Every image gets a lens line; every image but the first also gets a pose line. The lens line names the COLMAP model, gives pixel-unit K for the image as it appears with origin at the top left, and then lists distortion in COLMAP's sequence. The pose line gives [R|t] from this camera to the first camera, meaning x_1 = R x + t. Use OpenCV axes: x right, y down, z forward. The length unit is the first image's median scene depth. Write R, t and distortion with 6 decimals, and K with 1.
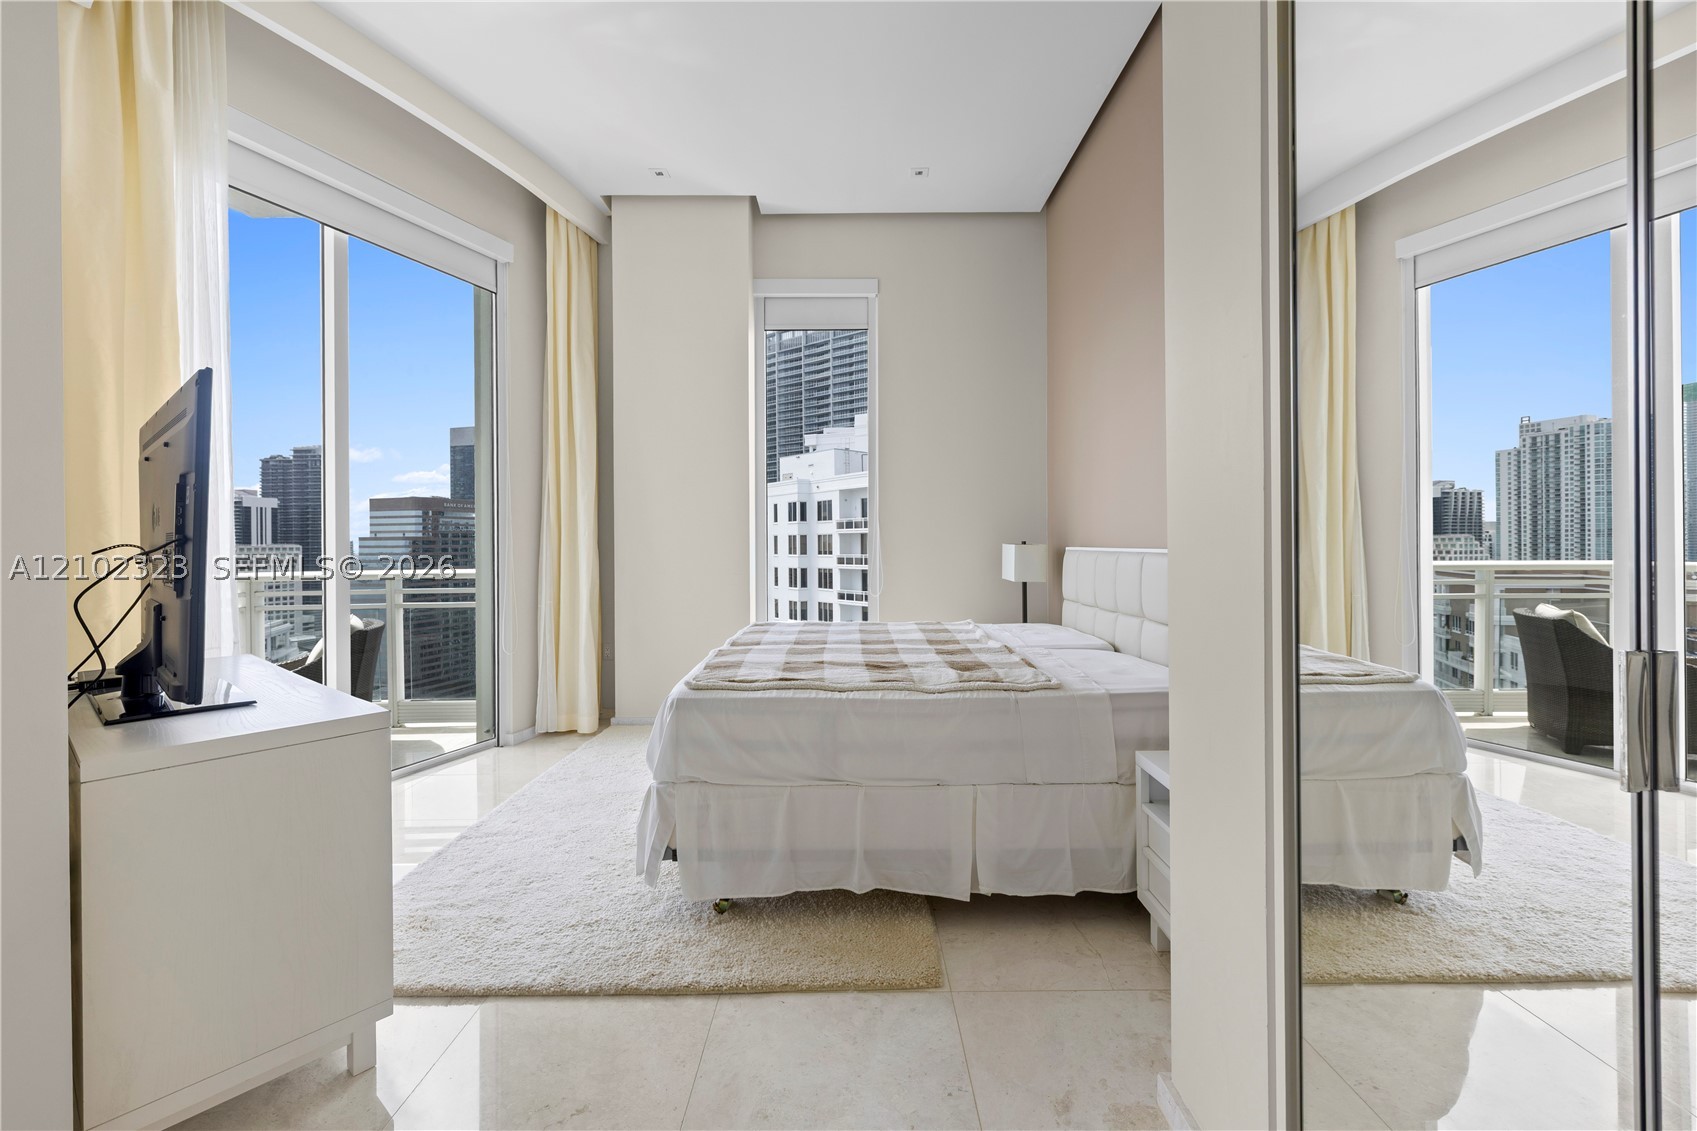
lens RADIAL K [[728.6, 0, 842.4], [0, 728.6, 525.9], [0, 0, 1]] dist [0.000594, 0.000144]
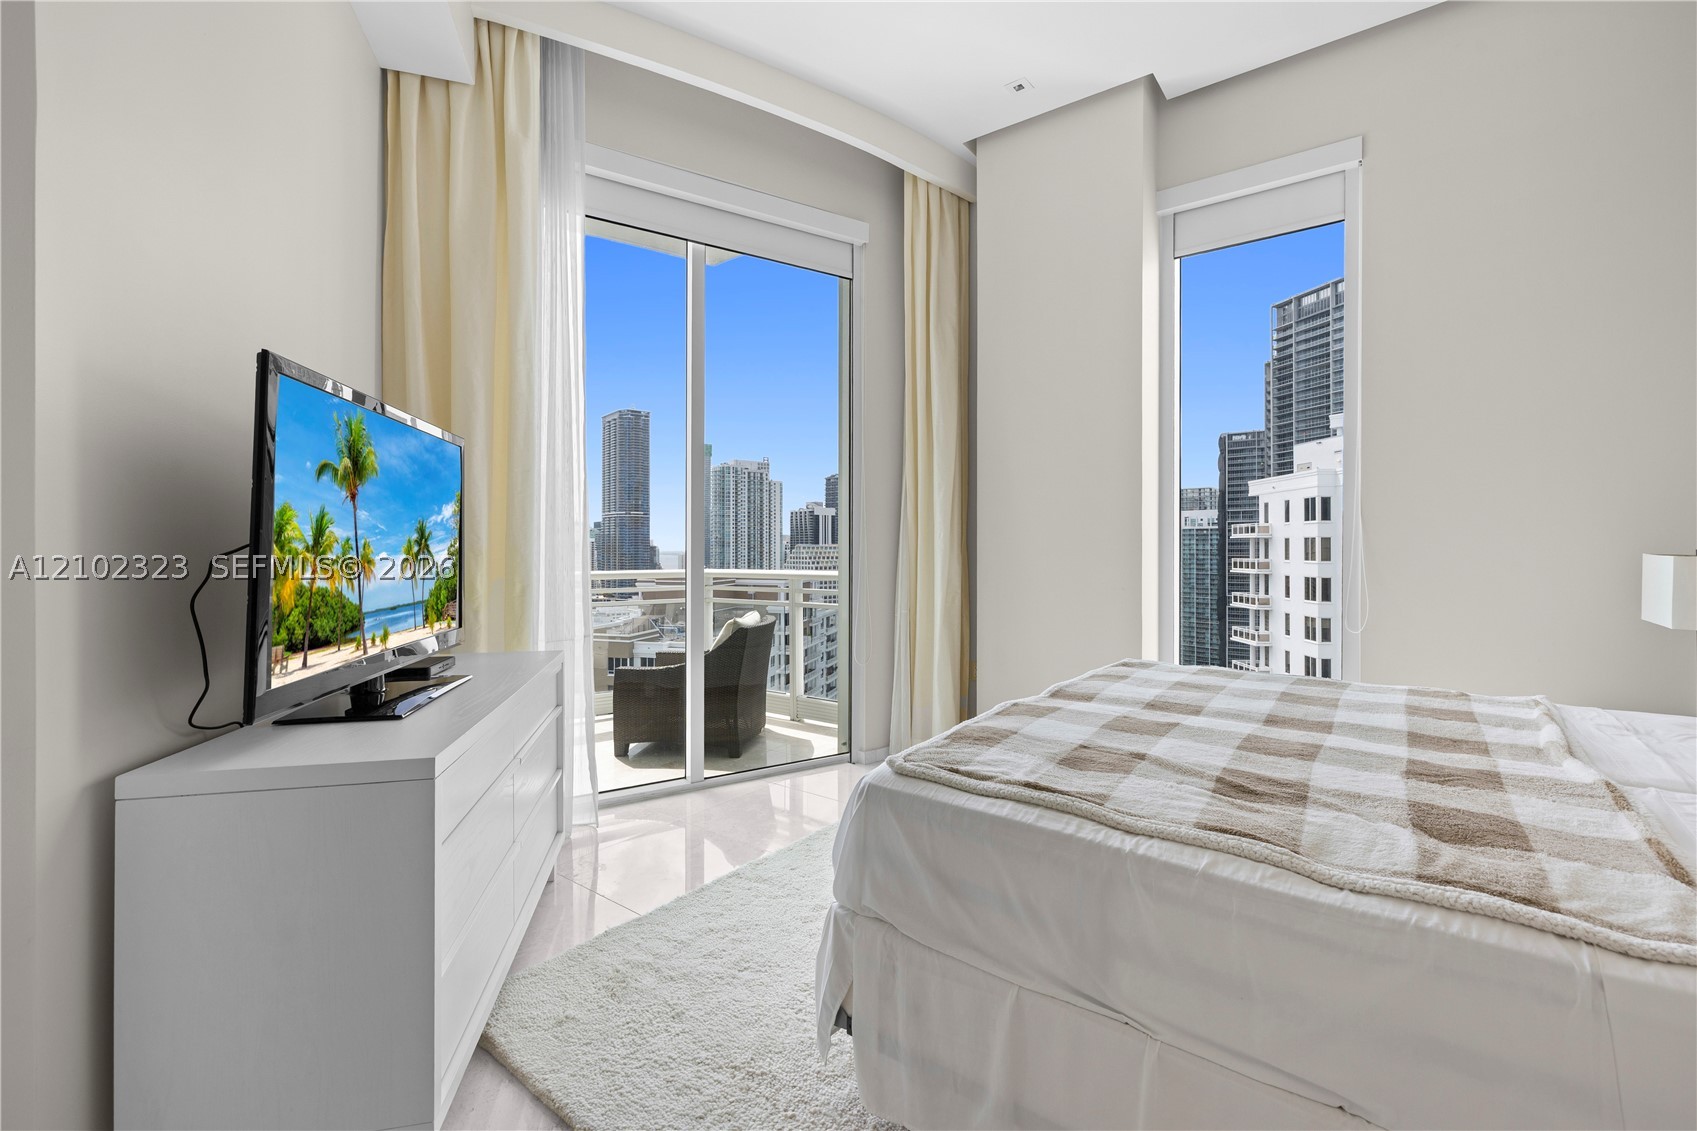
lens RADIAL K [[723.5, 0, 848.0], [0, 723.5, 535.8], [0, 0, 1]] dist [0.002104, 0.000351]
pose [[0.797599, -0.000182, -0.603188, 0.082202], [0.006636, 0.999942, 0.008473, 0.003153], [0.603151, -0.010761, 0.797554, 0.248091]]
